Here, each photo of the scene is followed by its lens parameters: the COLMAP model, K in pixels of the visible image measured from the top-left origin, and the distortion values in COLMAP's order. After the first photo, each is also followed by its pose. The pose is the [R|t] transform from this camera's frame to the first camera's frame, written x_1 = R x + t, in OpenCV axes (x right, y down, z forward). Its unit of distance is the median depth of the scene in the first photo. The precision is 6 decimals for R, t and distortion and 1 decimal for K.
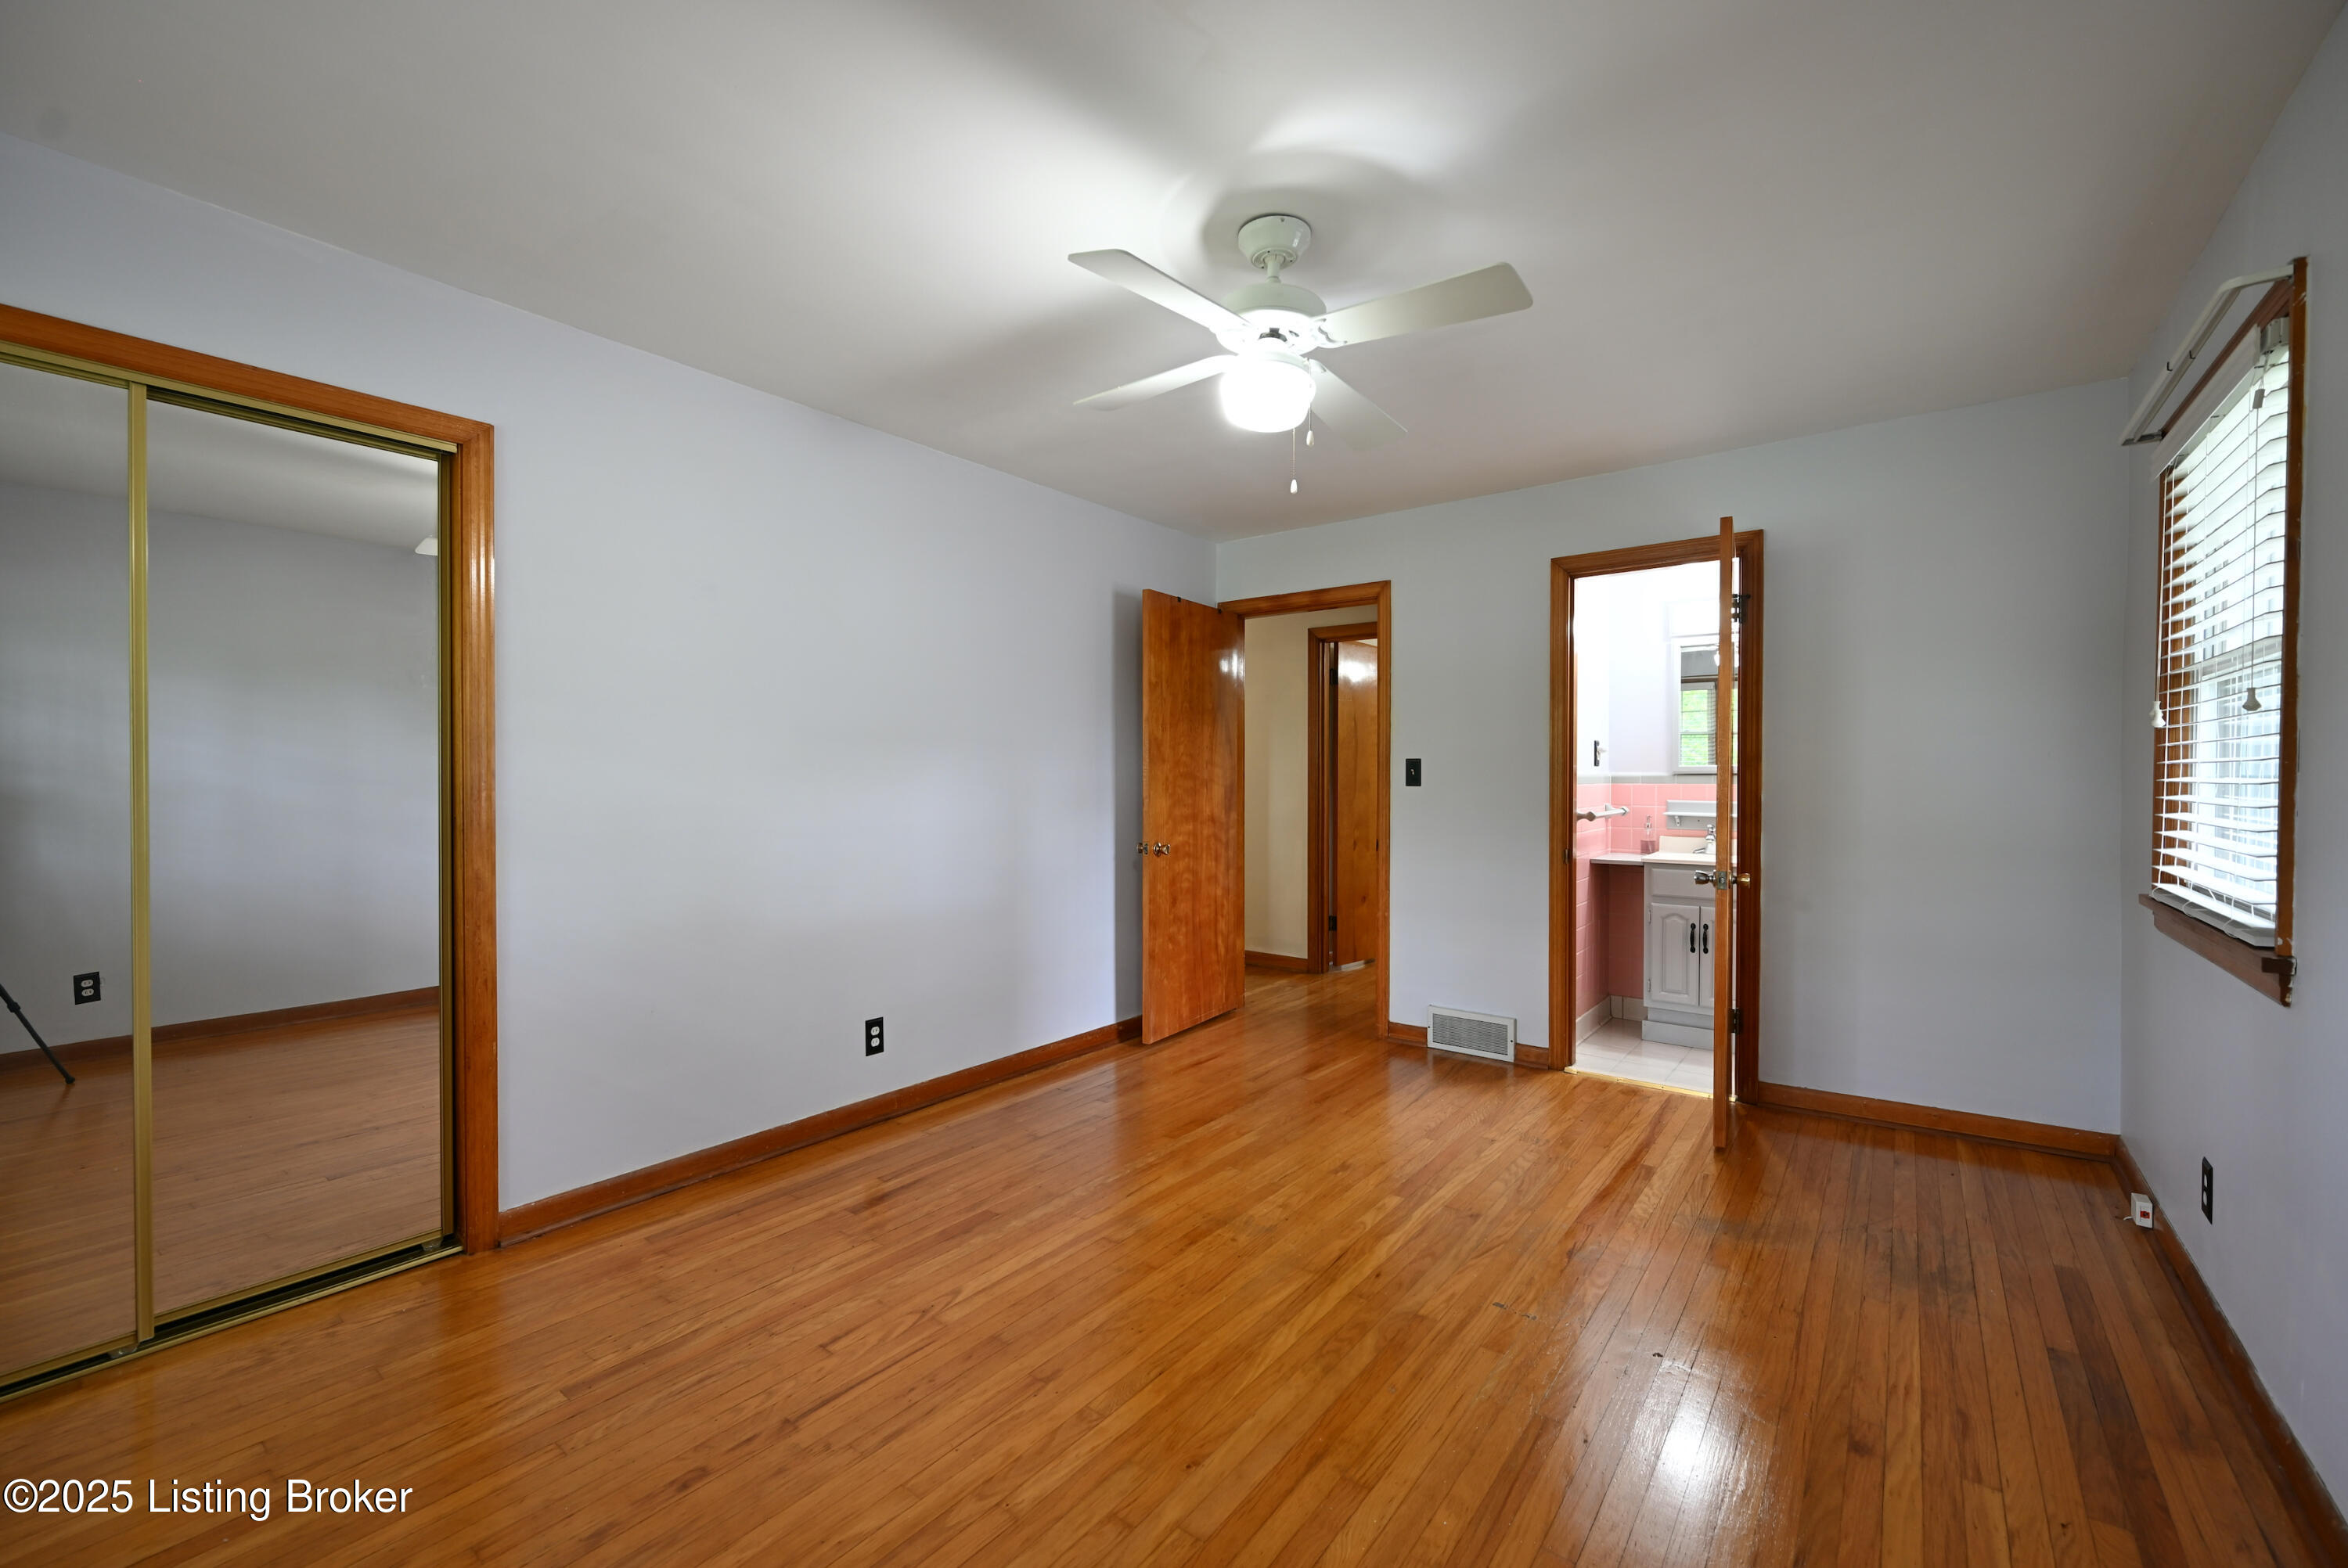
lens RADIAL K [[964.6, 0, 1169.6], [0, 964.6, 783.7], [0, 0, 1]] dist [-0.000102, -0.000331]
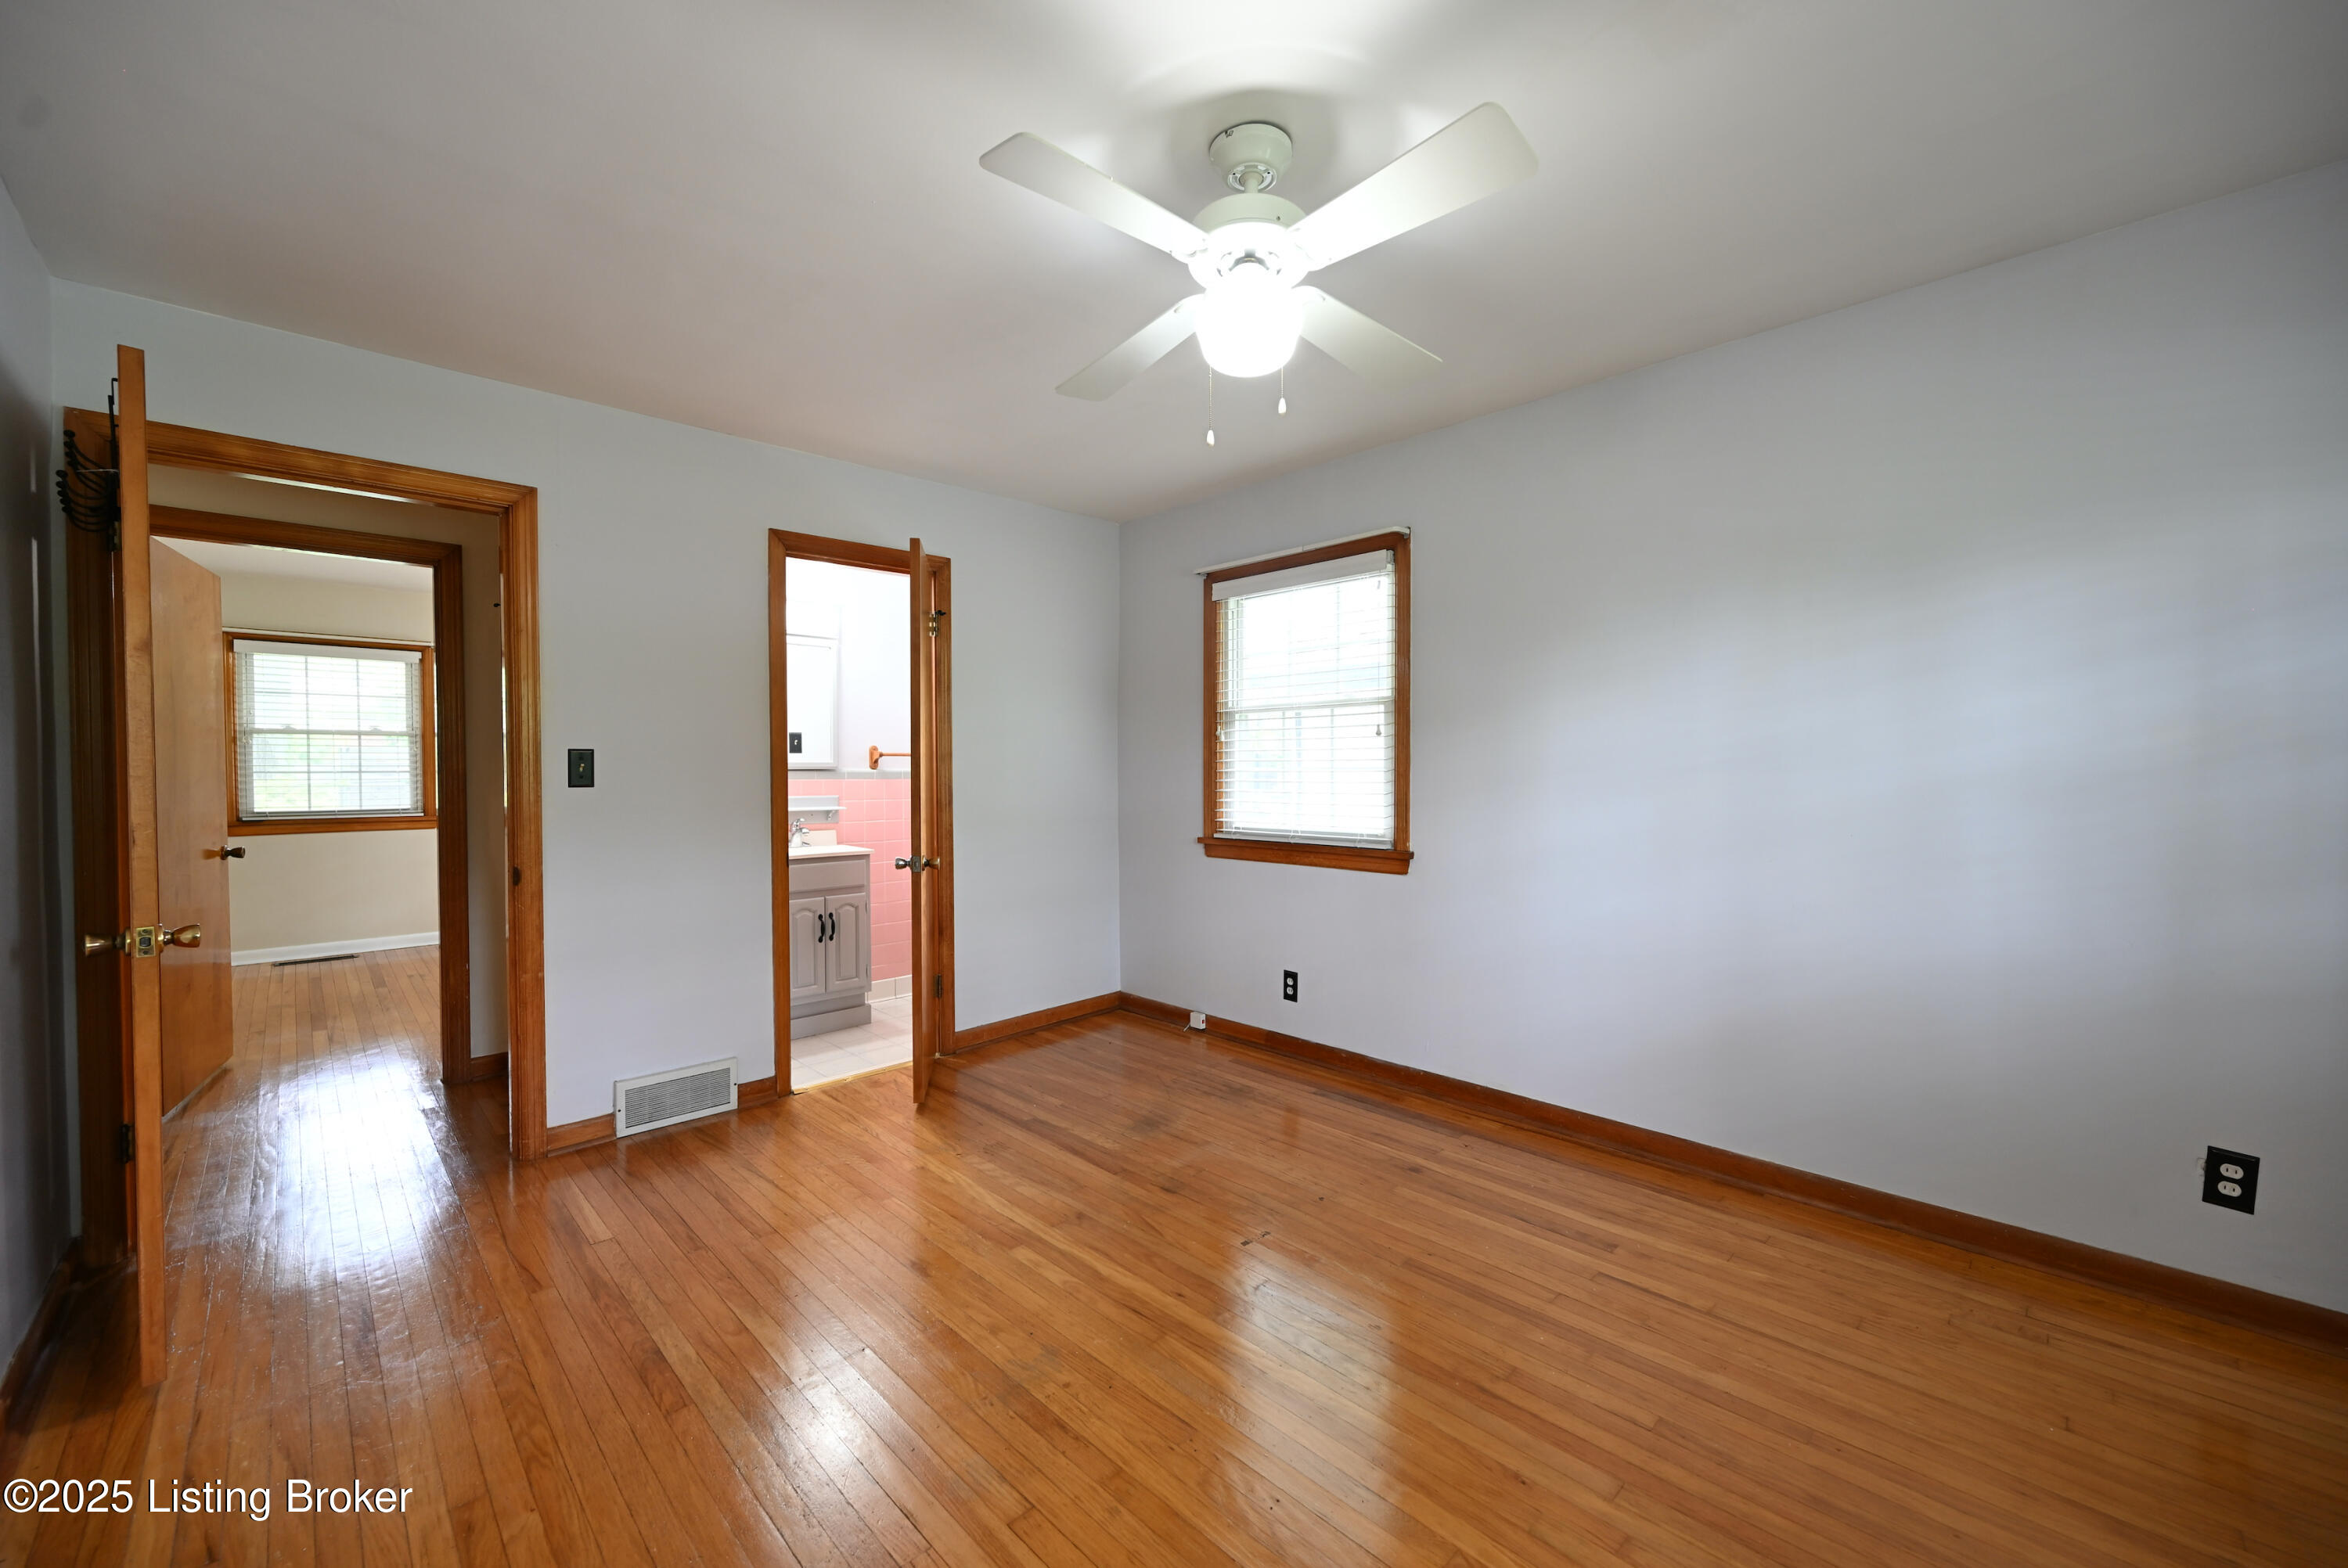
lens RADIAL K [[914.8, 0, 1171.6], [0, 914.8, 786.4], [0, 0, 1]] dist [-0.000010, -0.000114]
pose [[0.148562, -0.020126, 0.988698, -0.438876], [0.015401, 0.999719, 0.018036, -0.004752], [-0.988783, 0.012548, 0.148830, 0.572399]]
